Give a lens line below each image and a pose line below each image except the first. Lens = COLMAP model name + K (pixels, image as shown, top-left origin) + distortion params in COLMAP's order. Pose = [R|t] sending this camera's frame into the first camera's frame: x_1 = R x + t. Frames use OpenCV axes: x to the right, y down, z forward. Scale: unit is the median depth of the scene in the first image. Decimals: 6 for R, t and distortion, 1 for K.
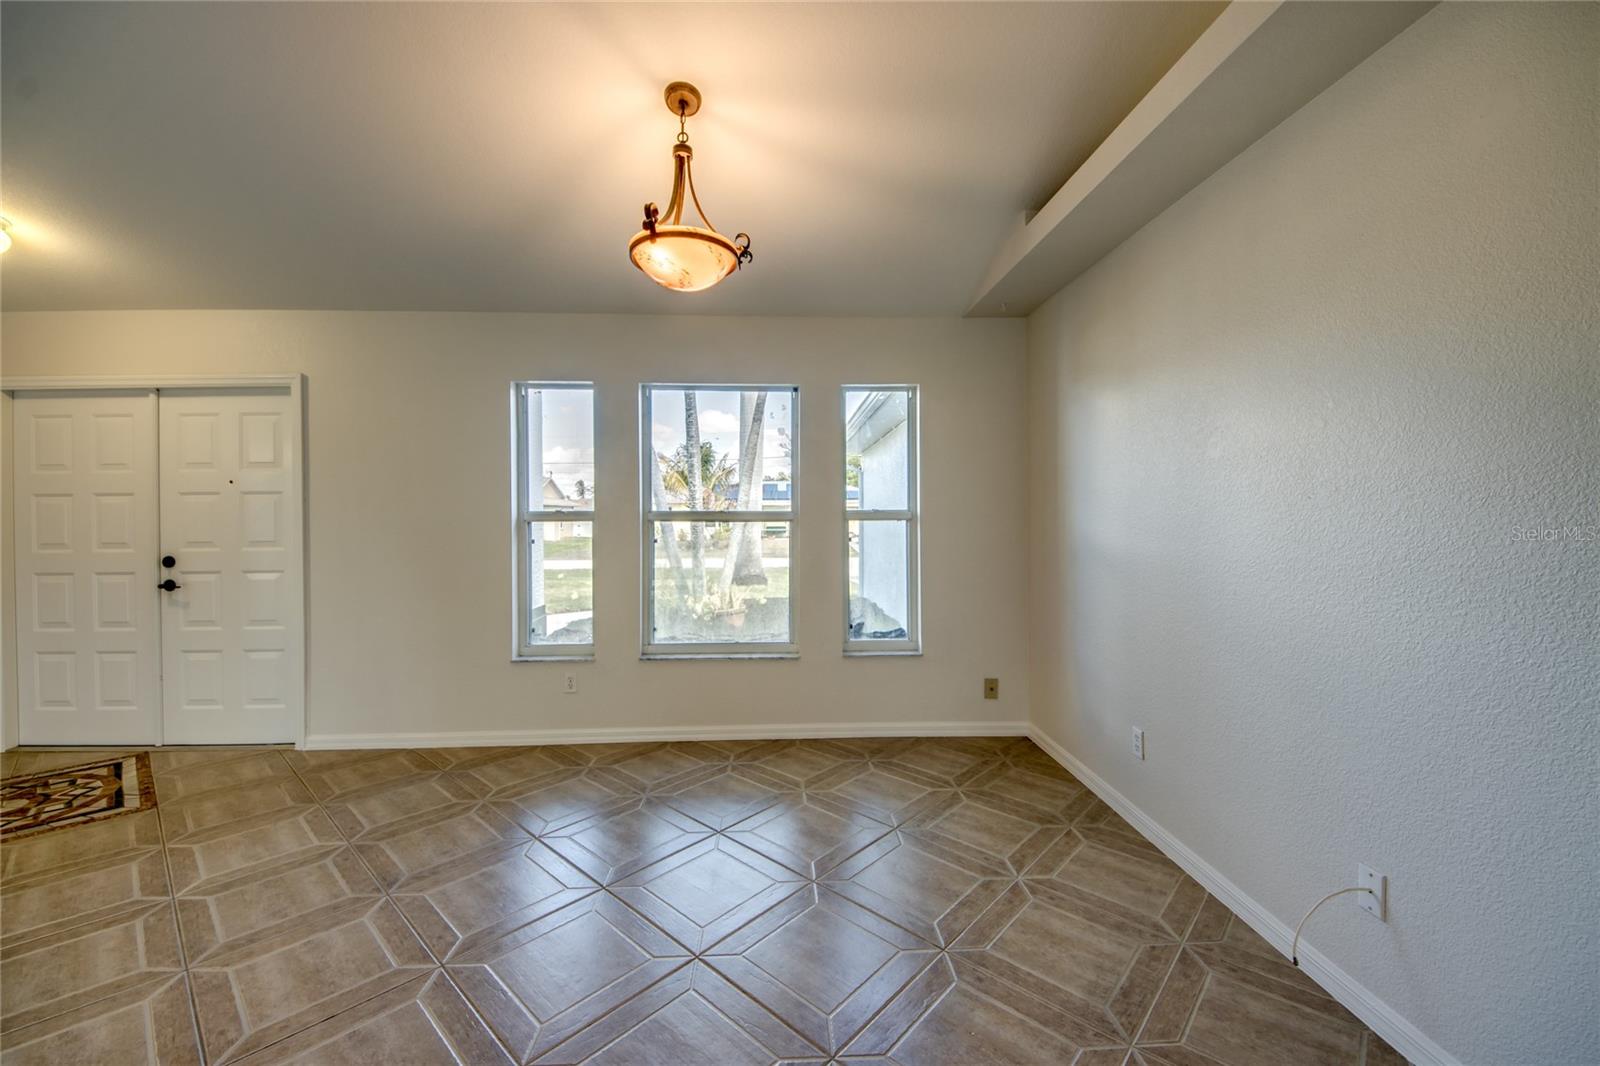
lens RADIAL K [[628.7, 0, 793.6], [0, 628.7, 521.7], [0, 0, 1]] dist [0.033542, -0.021189]
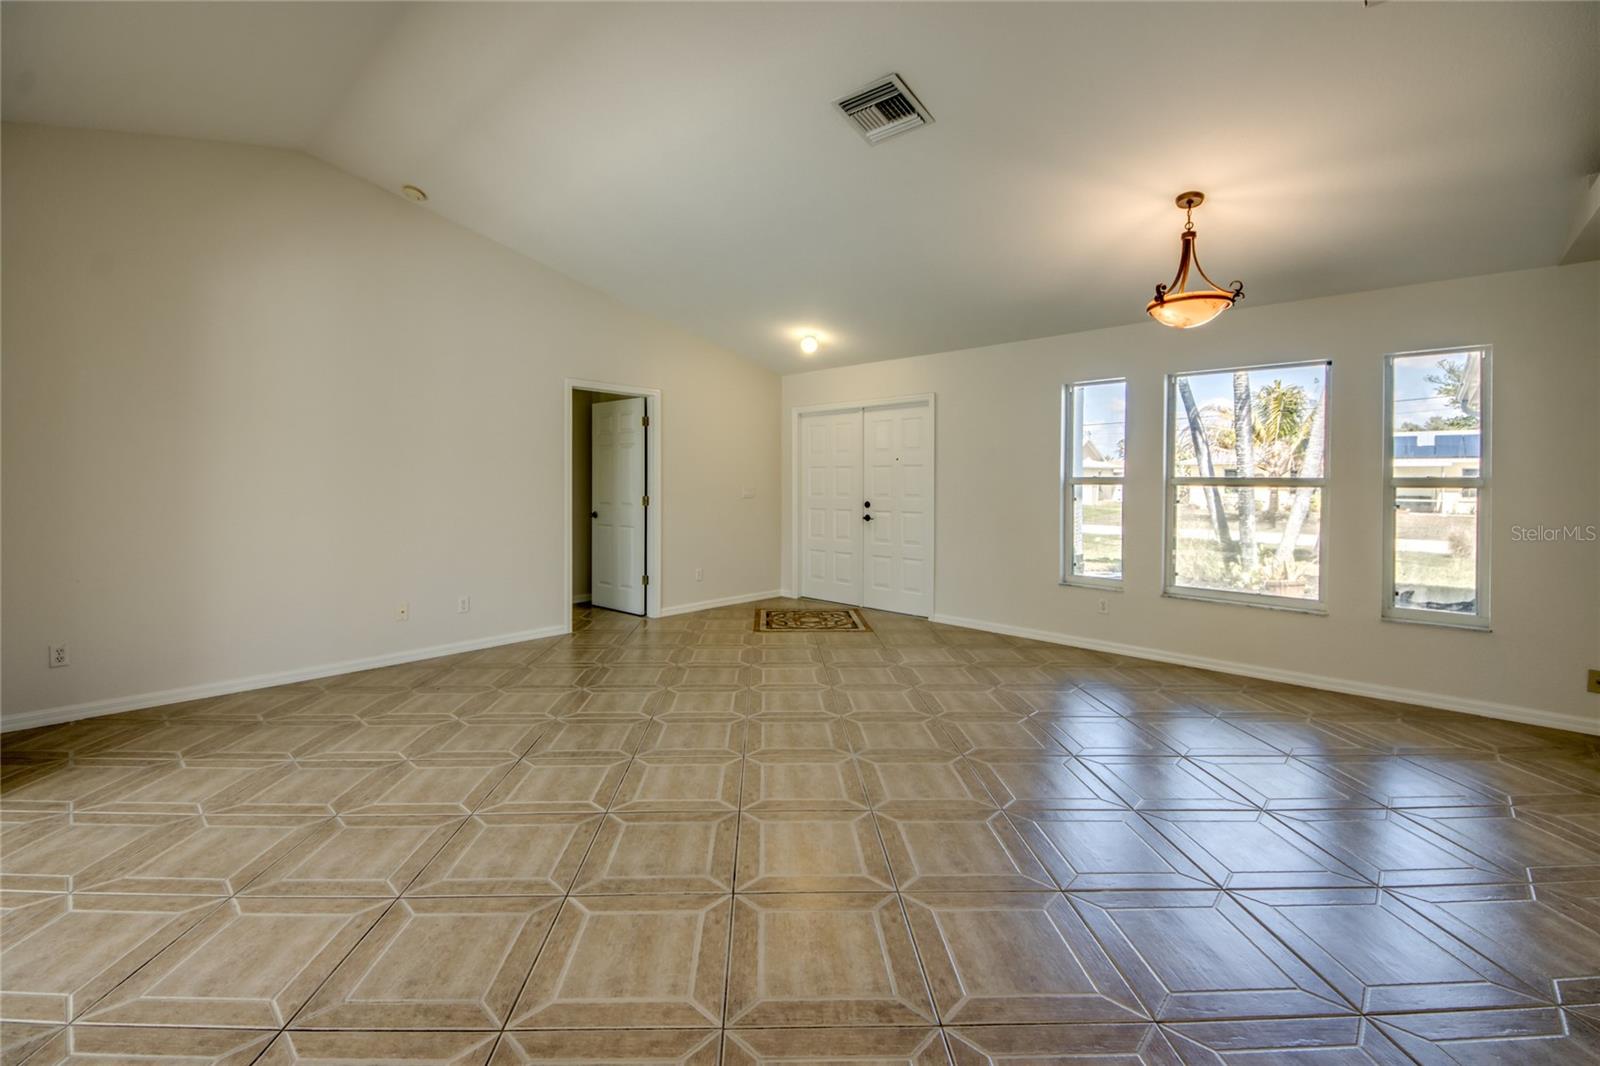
lens RADIAL K [[661.5, 0, 777.4], [0, 661.5, 487.4], [0, 0, 1]] dist [0.025151, -0.020303]
pose [[0.694580, 0.015697, -0.719244, 0.180592], [-0.013906, 0.999868, 0.008392, 0.003101], [0.719281, 0.004173, 0.694707, -0.483305]]
